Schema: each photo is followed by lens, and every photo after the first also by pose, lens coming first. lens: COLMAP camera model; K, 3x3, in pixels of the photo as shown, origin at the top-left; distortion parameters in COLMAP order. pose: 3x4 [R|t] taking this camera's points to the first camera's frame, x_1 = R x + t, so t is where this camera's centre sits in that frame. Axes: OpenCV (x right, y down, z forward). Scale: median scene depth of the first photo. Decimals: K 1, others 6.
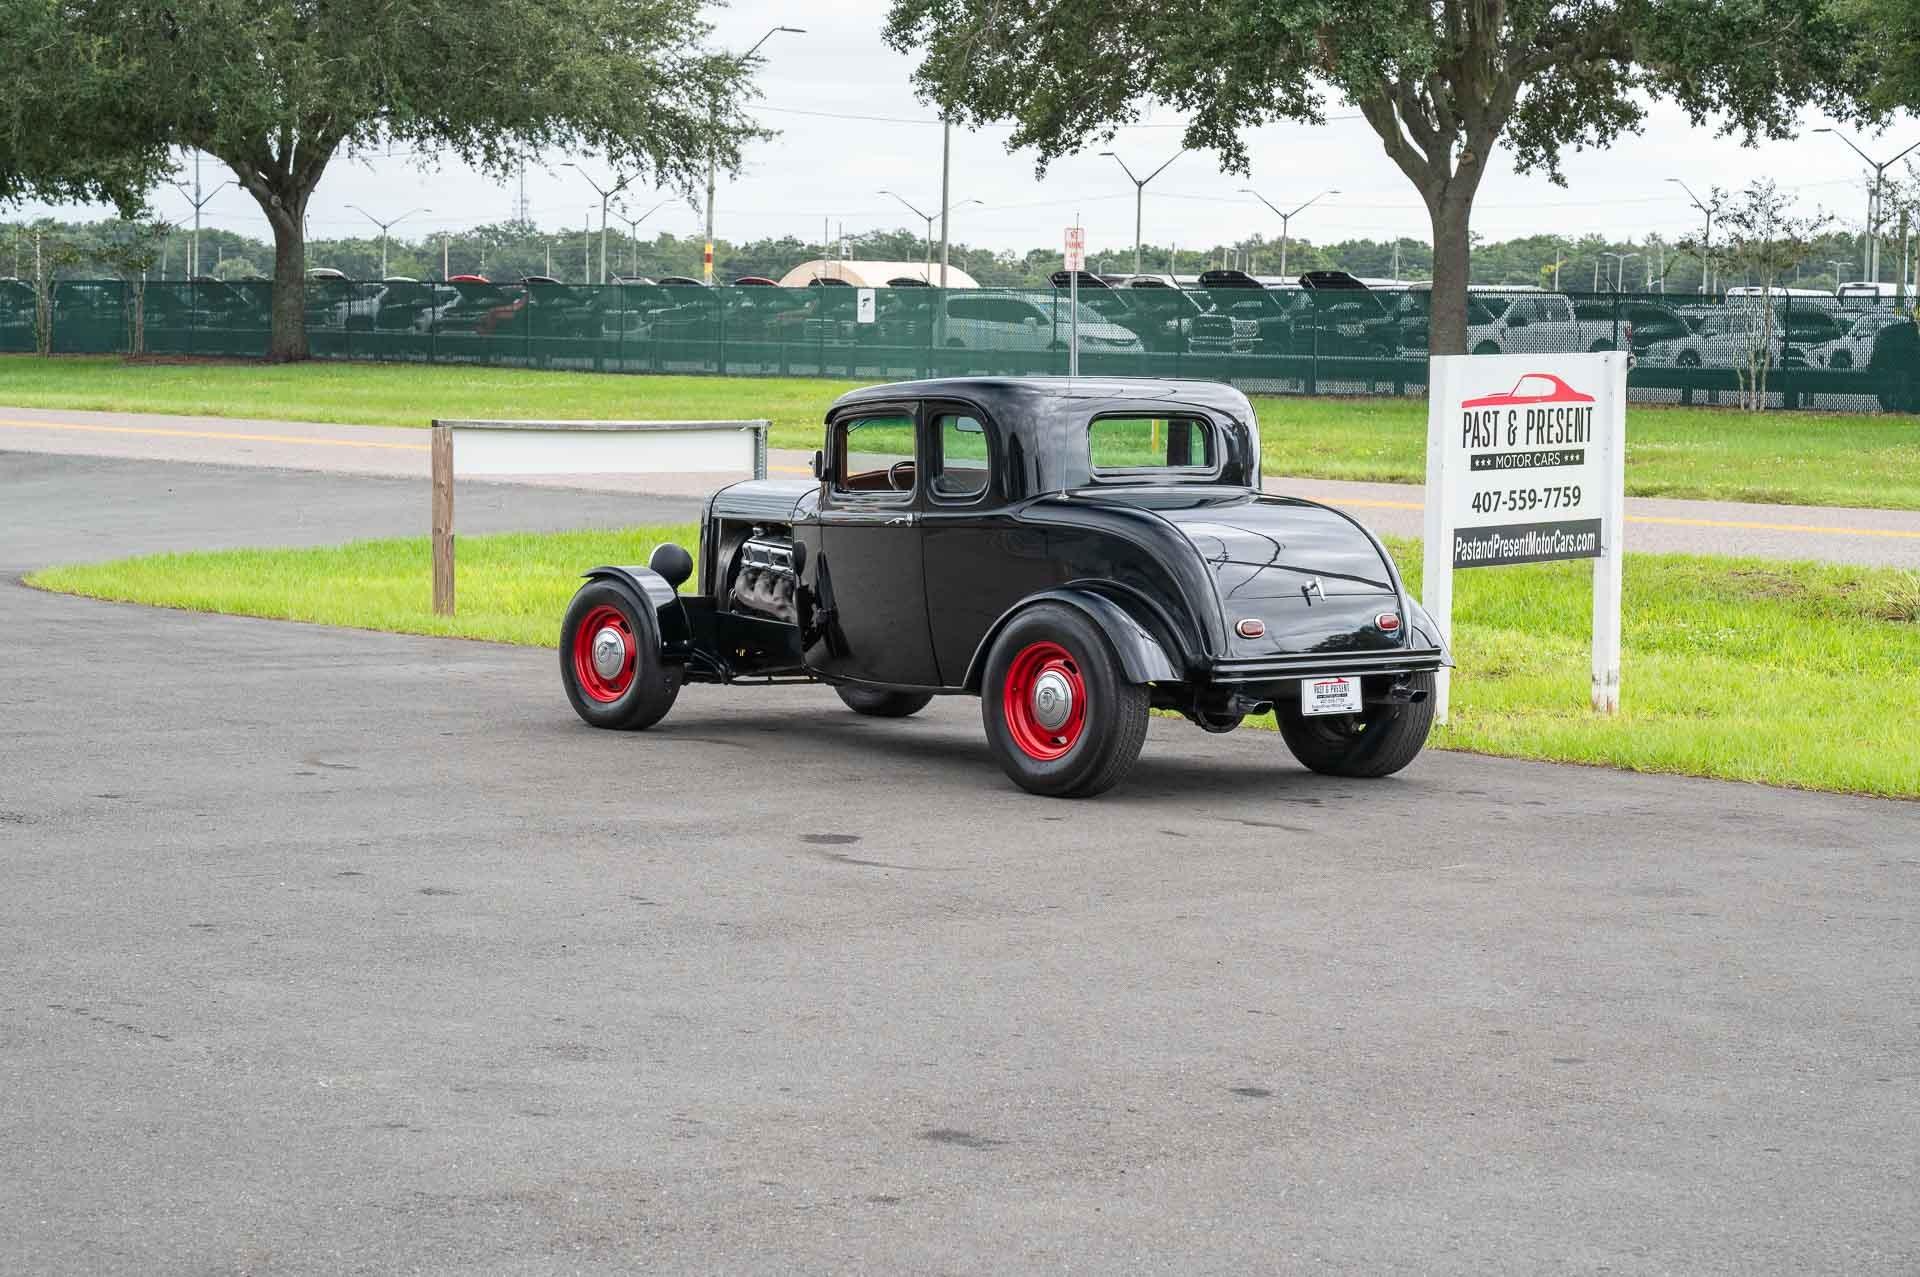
lens RADIAL K [[3902.1, 0, 947.6], [0, 3902.1, 674.9], [0, 0, 1]] dist [0.030553, 0.000000]
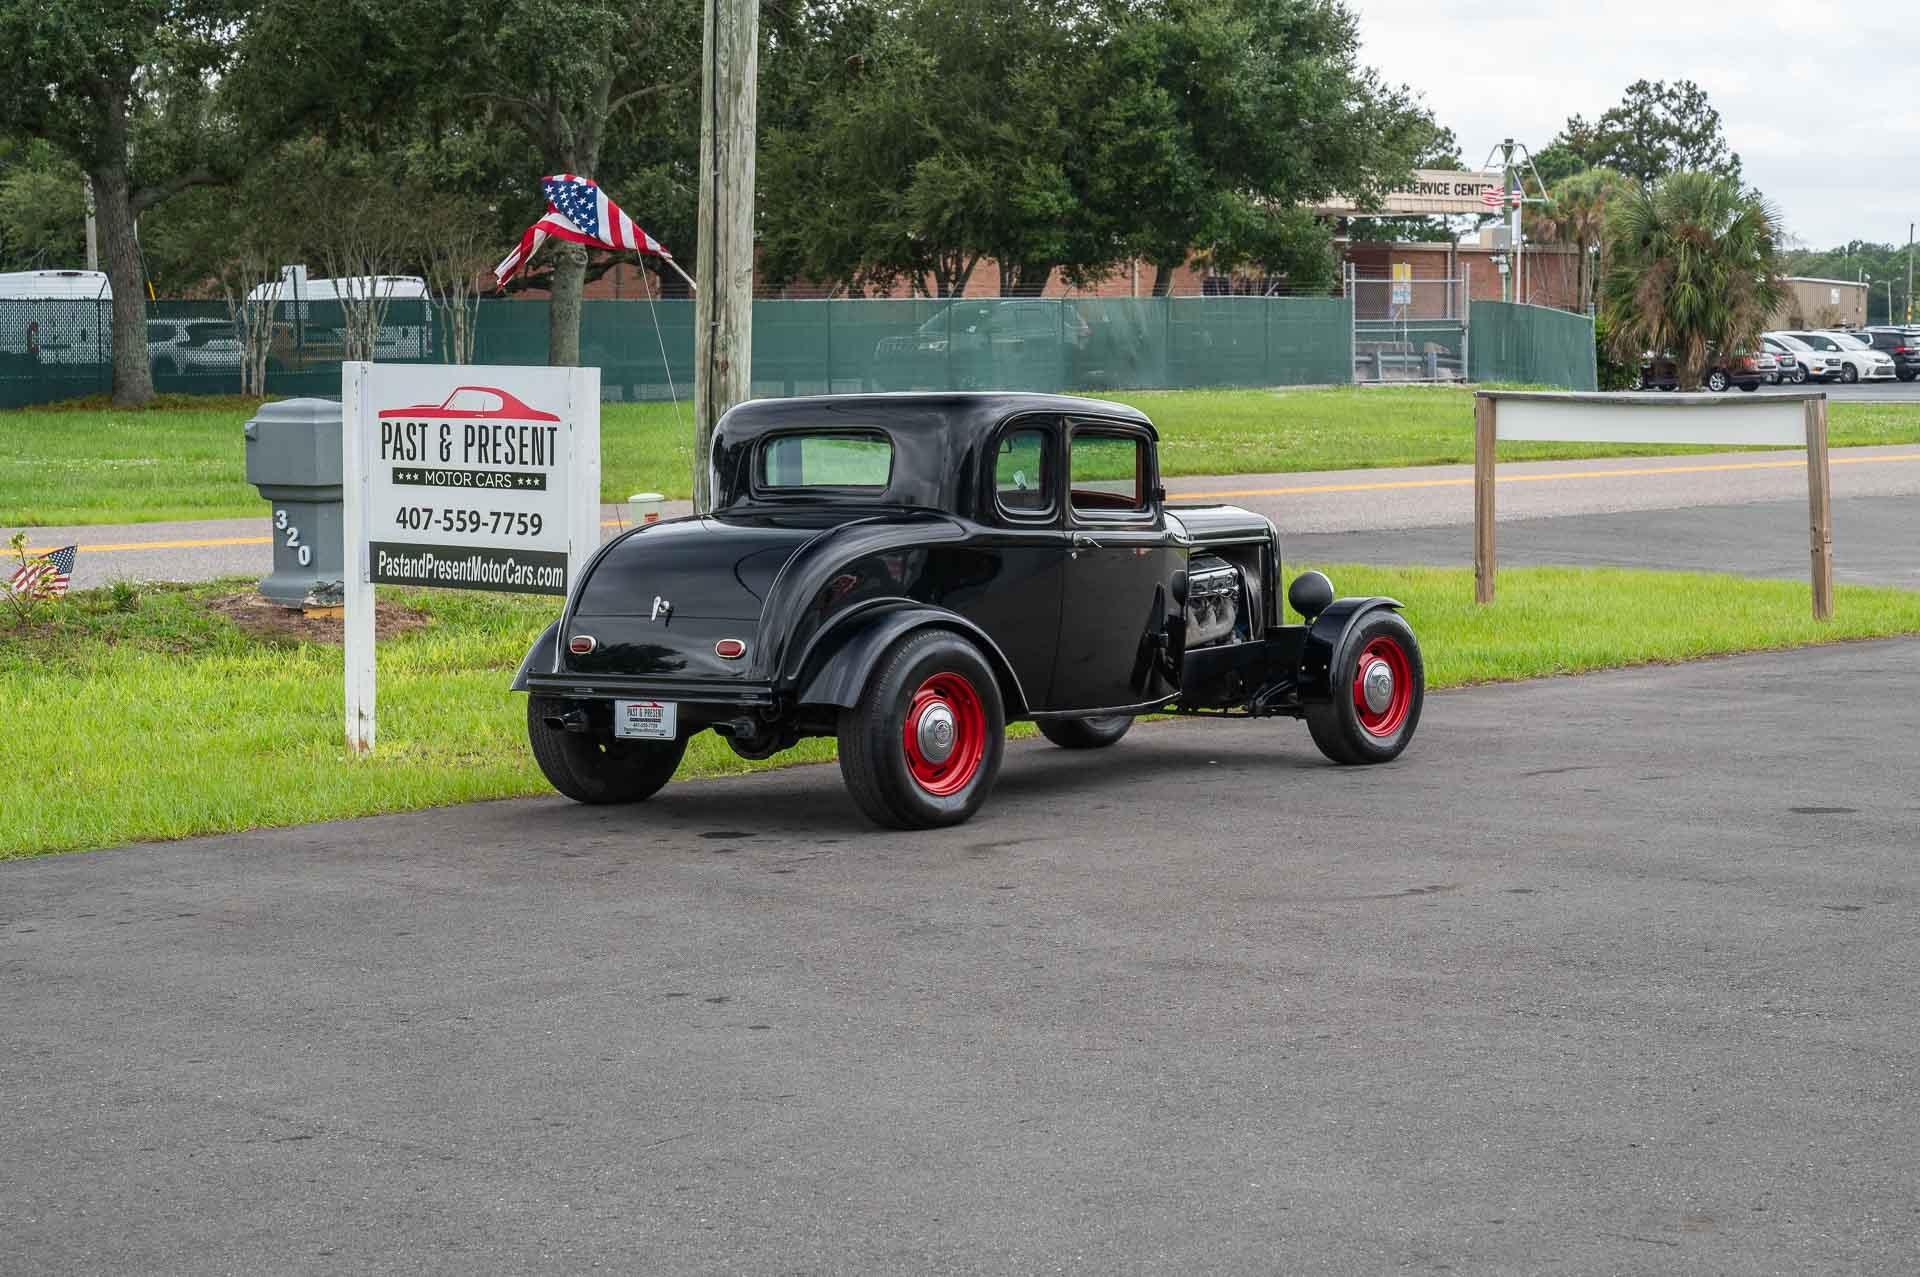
lens RADIAL K [[3902.1, 0, 968.5], [0, 3902.1, 655.3], [0, 0, 1]] dist [0.030553, 0.000000]
pose [[0.081928, 0.084586, -0.993042, 1.081547], [-0.103868, 0.991691, 0.075901, -0.095806], [0.991211, 0.096927, 0.090033, 1.031418]]
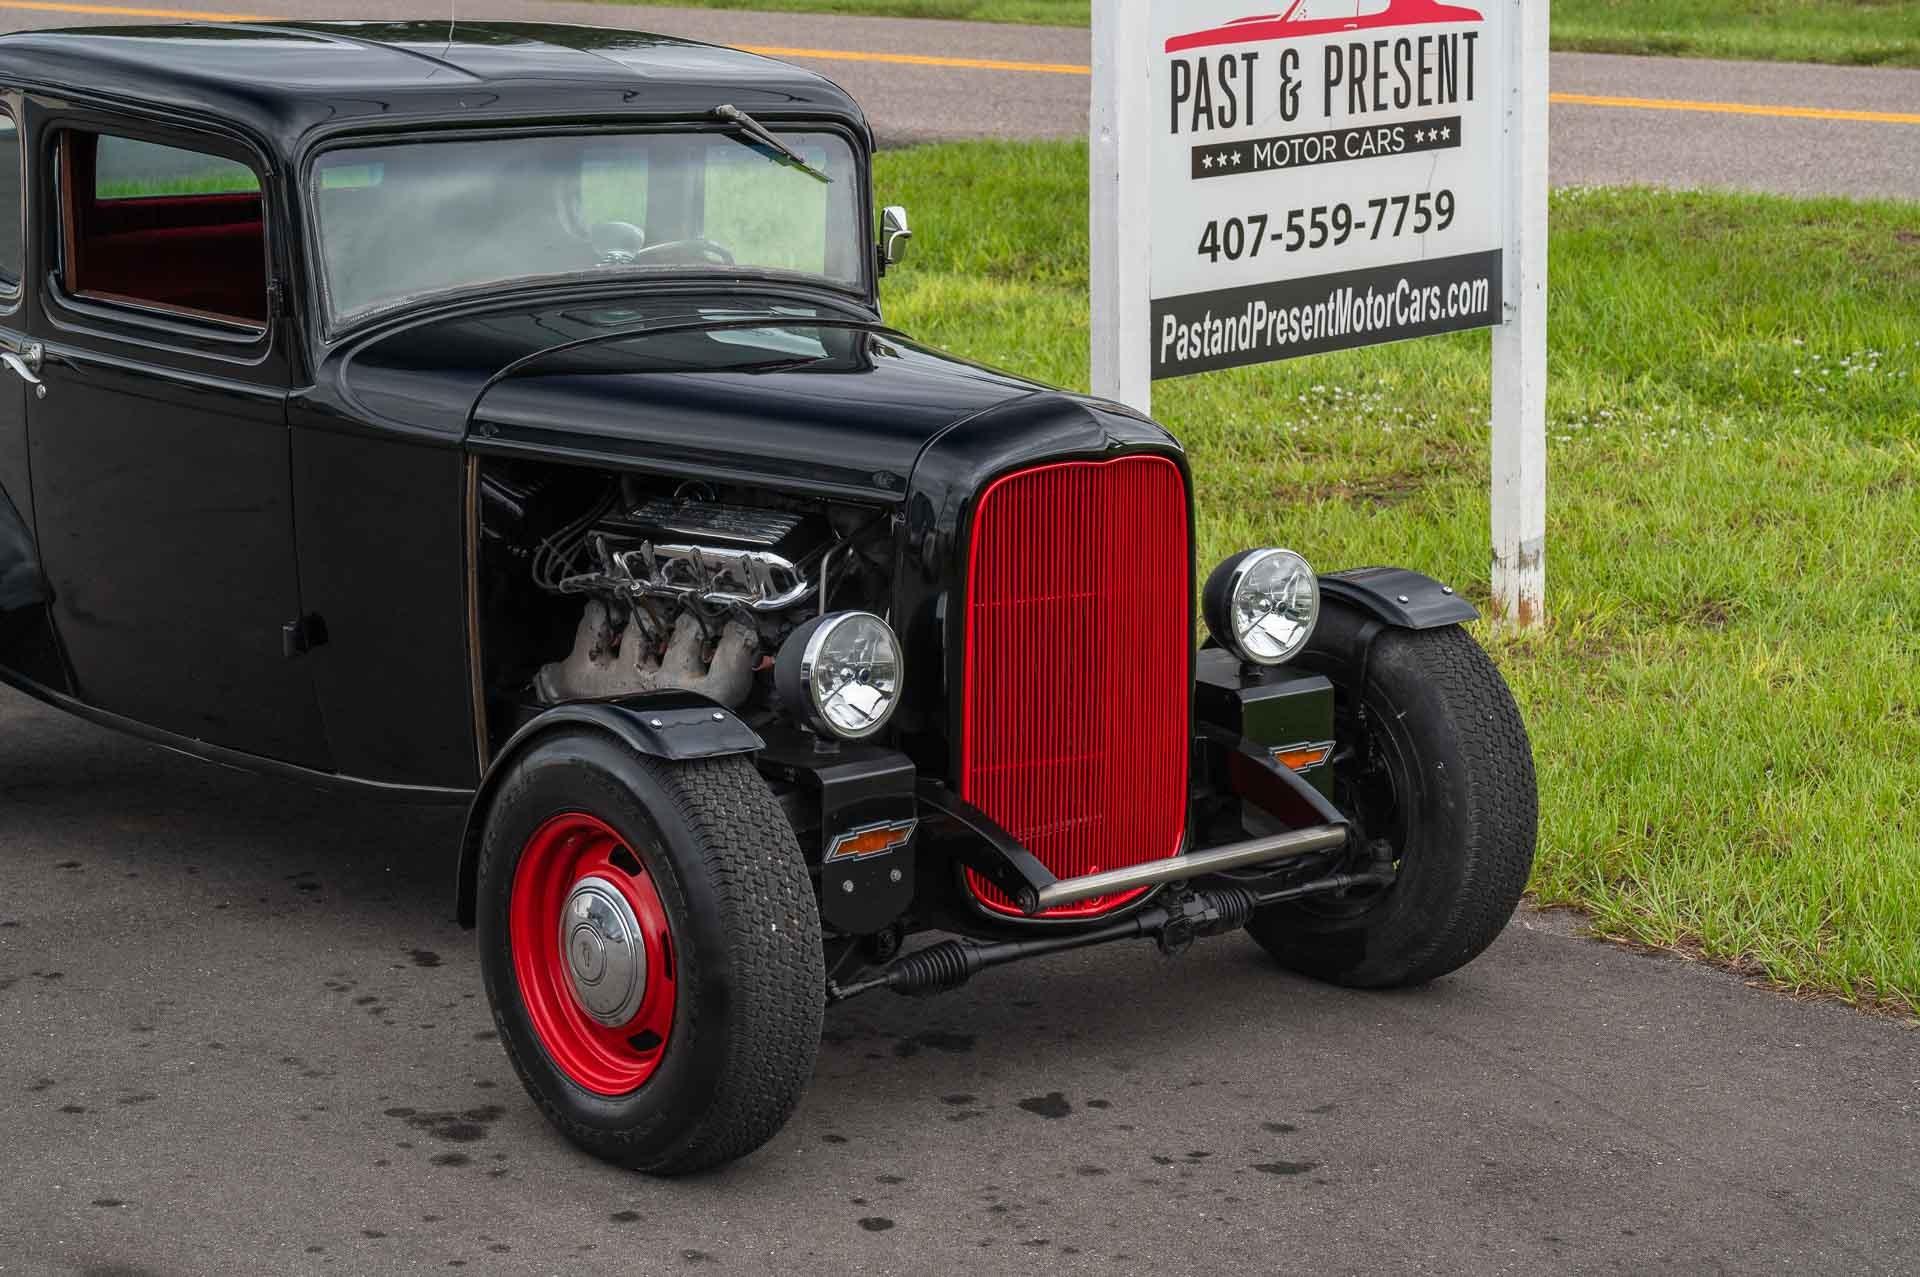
lens RADIAL K [[3902.1, 0, 953.3], [0, 3902.1, 625.9], [0, 0, 1]] dist [0.030553, 0.000000]
pose [[0.995932, -0.011387, -0.089385, 0.143613], [0.021164, 0.993793, 0.109216, -0.049341], [0.087586, -0.110663, 0.989991, 0.489567]]
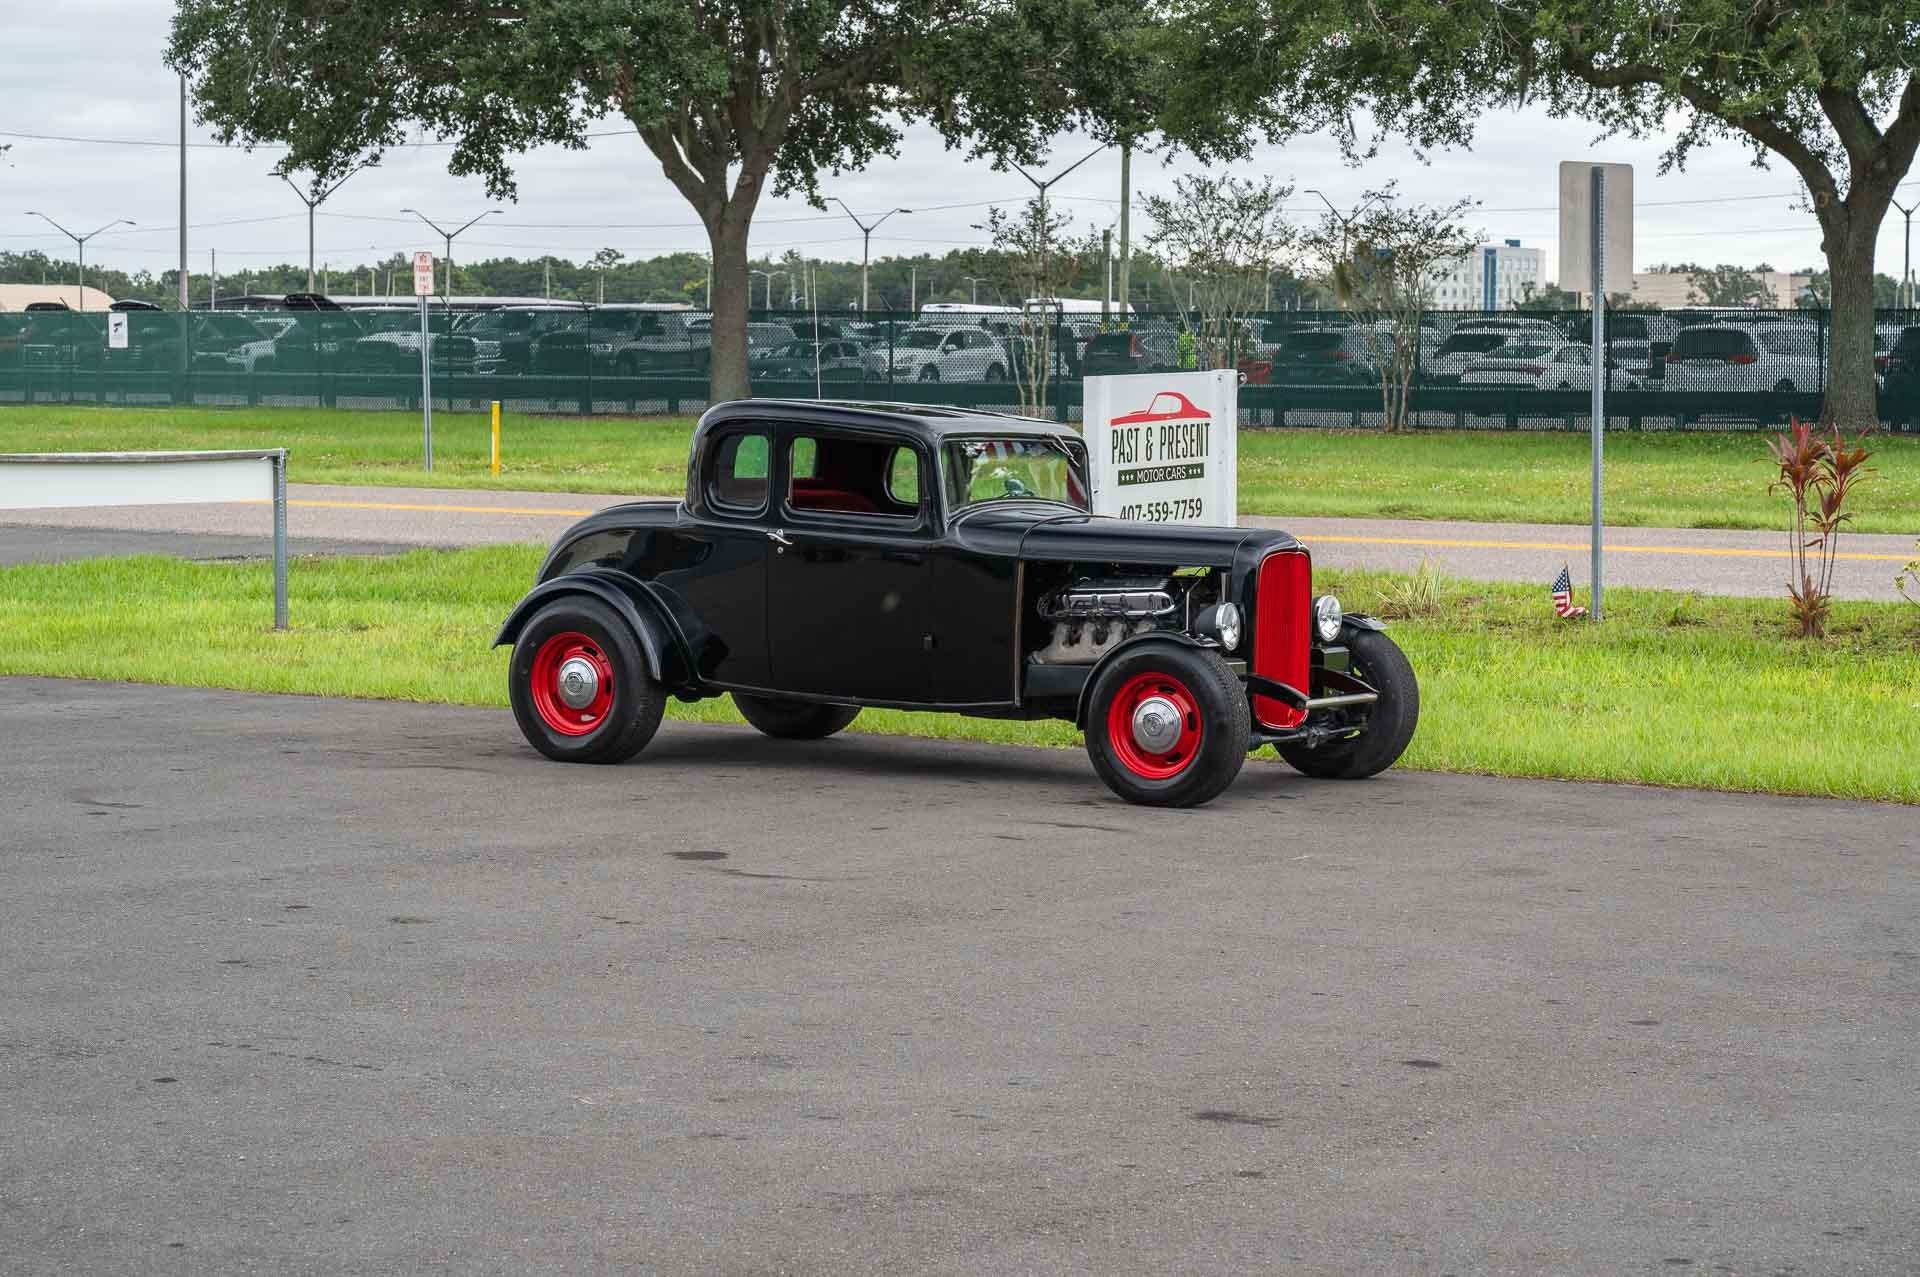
lens RADIAL K [[3902.1, 0, 946.3], [0, 3902.1, 643.9], [0, 0, 1]] dist [0.030553, 0.000000]
pose [[0.976011, -0.028166, 0.215890, -0.134878], [0.030892, 0.999480, -0.009263, -0.001465], [-0.215517, 0.015710, 0.976374, -0.011671]]
